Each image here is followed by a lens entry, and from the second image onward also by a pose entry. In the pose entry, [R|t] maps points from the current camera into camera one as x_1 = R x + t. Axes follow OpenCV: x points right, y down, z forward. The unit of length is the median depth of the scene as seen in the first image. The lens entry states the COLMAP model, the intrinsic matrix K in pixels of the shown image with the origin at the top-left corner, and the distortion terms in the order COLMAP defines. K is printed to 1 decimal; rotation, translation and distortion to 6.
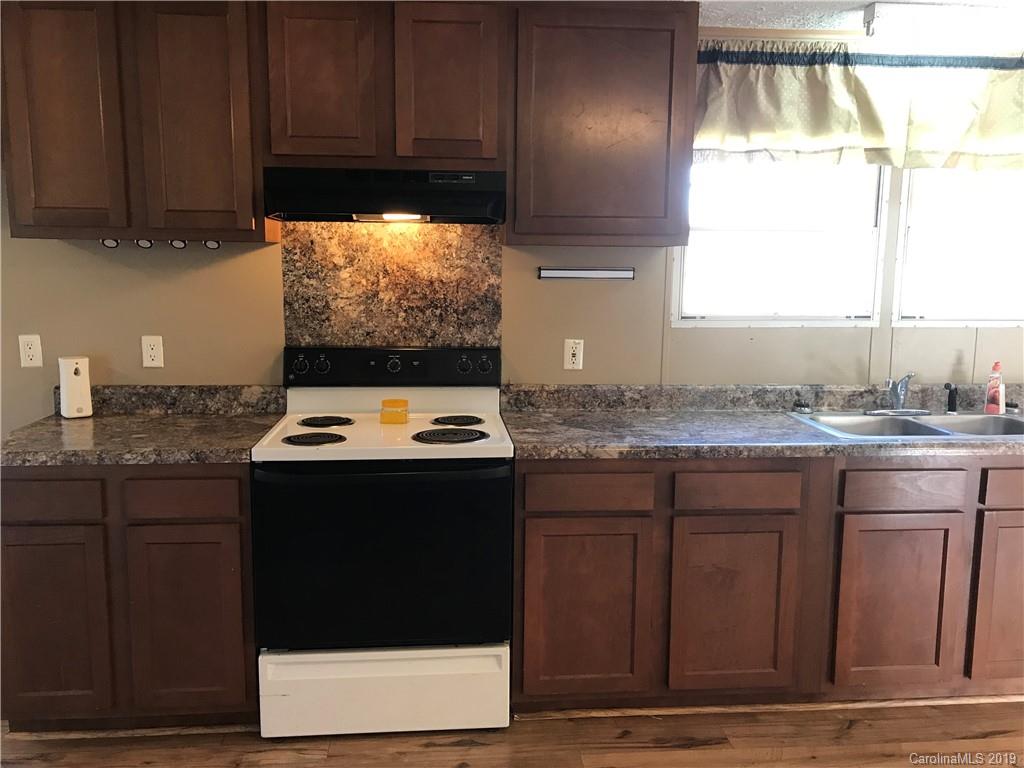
lens RADIAL K [[833.6, 0, 516.1], [0, 833.6, 379.1], [0, 0, 1]] dist [0.045710, -0.048332]
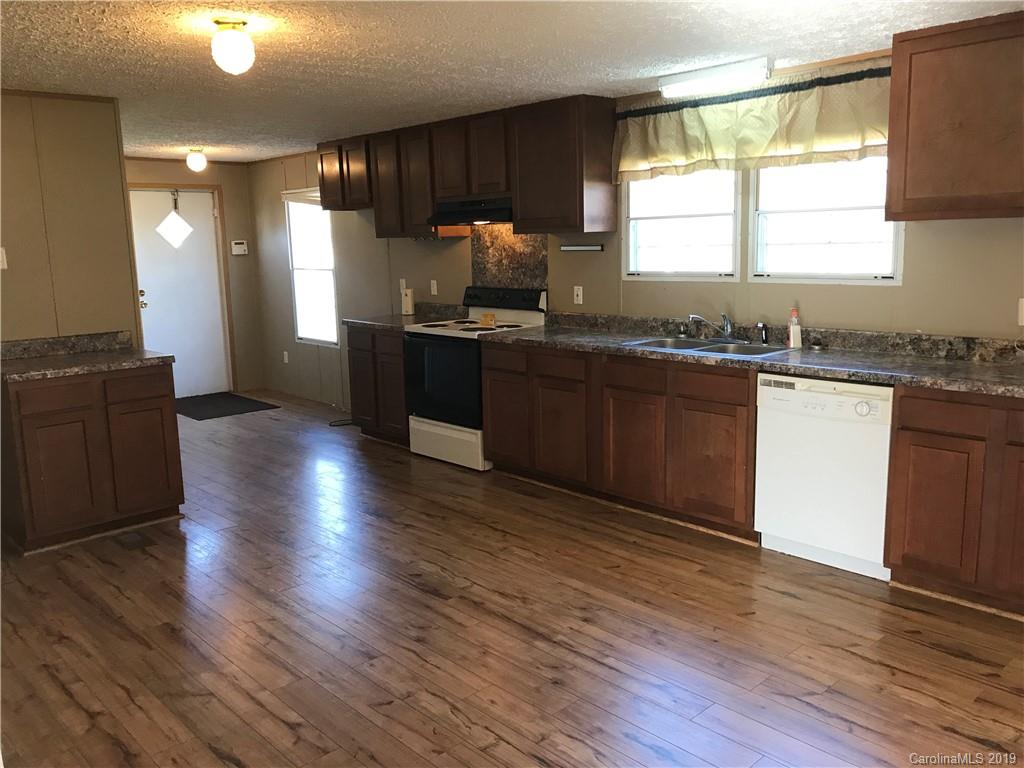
lens RADIAL K [[833.6, 0, 512.2], [0, 833.6, 378.1], [0, 0, 1]] dist [0.045710, -0.048332]
pose [[0.619388, 0.104858, -0.778051, 1.401036], [-0.076606, 0.994383, 0.073029, 0.027040], [0.781339, 0.014370, 0.623941, -0.193057]]
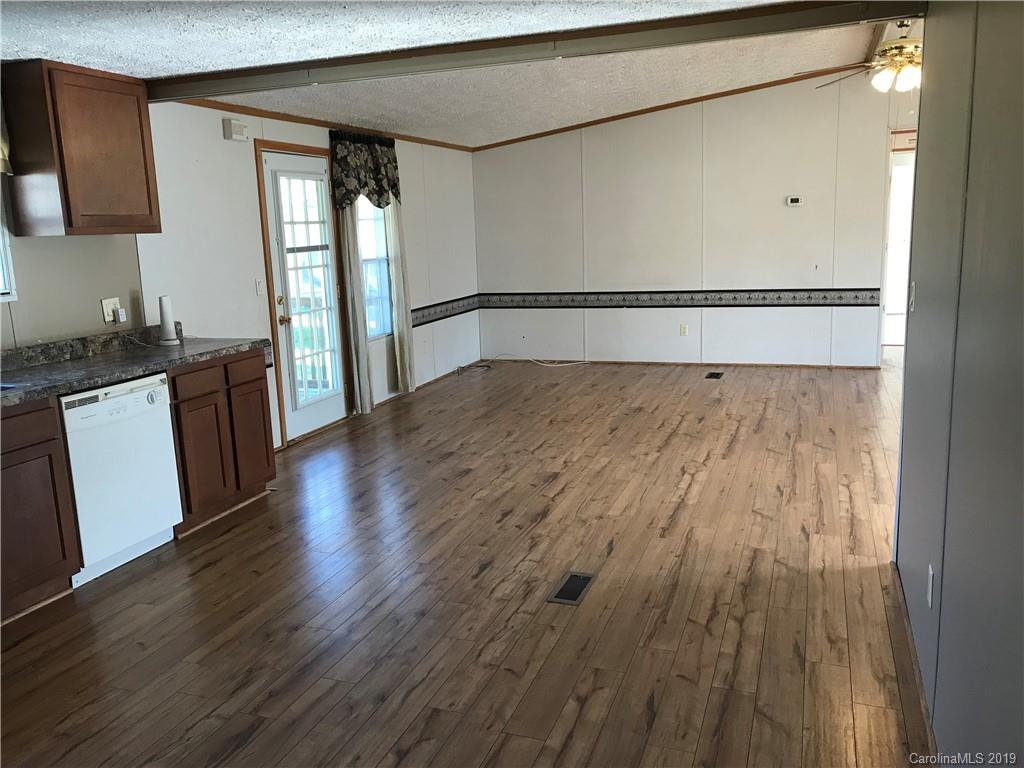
lens RADIAL K [[833.6, 0, 510.1], [0, 833.6, 374.7], [0, 0, 1]] dist [0.045710, -0.048332]
pose [[0.423094, -0.182500, 0.887516, -0.125209], [0.165627, 0.978580, 0.122268, 0.013813], [-0.890819, 0.095266, 0.444258, -0.176778]]
